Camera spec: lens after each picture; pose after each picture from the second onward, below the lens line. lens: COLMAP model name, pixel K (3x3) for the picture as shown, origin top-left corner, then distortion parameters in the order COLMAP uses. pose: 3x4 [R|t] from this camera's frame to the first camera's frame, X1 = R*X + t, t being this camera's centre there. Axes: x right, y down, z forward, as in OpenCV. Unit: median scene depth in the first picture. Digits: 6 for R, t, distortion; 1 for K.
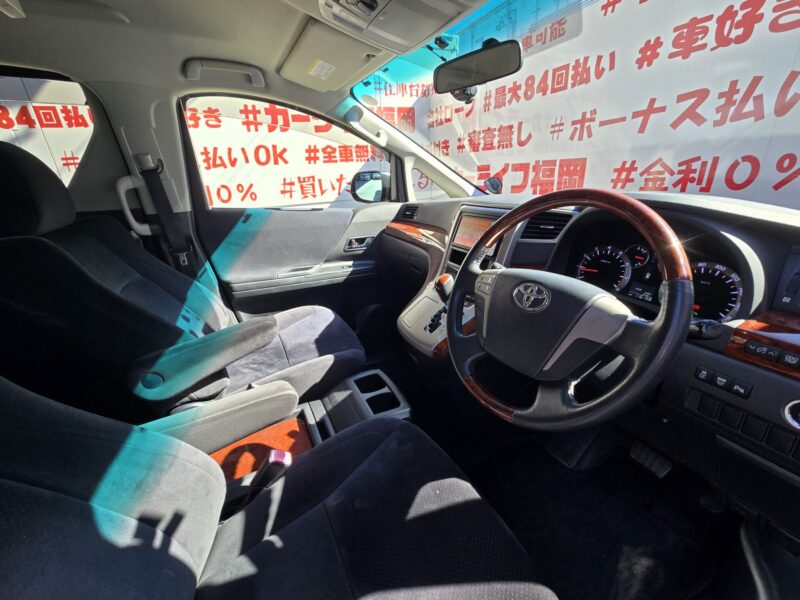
lens RADIAL K [[319.7, 0, 400.0], [0, 319.7, 300.0], [0, 0, 1]] dist [-0.000951, -0.000086]
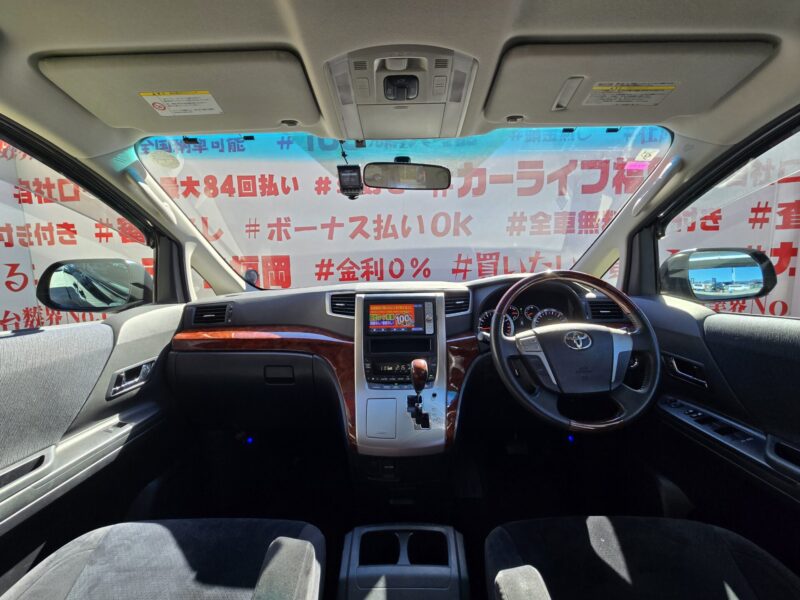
lens RADIAL K [[330.3, 0, 394.5], [0, 330.3, 300.7], [0, 0, 1]] dist [0.001960, 0.000060]
pose [[0.462465, -0.076010, 0.883373, -0.357169], [0.325119, 0.941457, -0.089199, -0.086974], [-0.824878, 0.328453, 0.460103, 0.260880]]
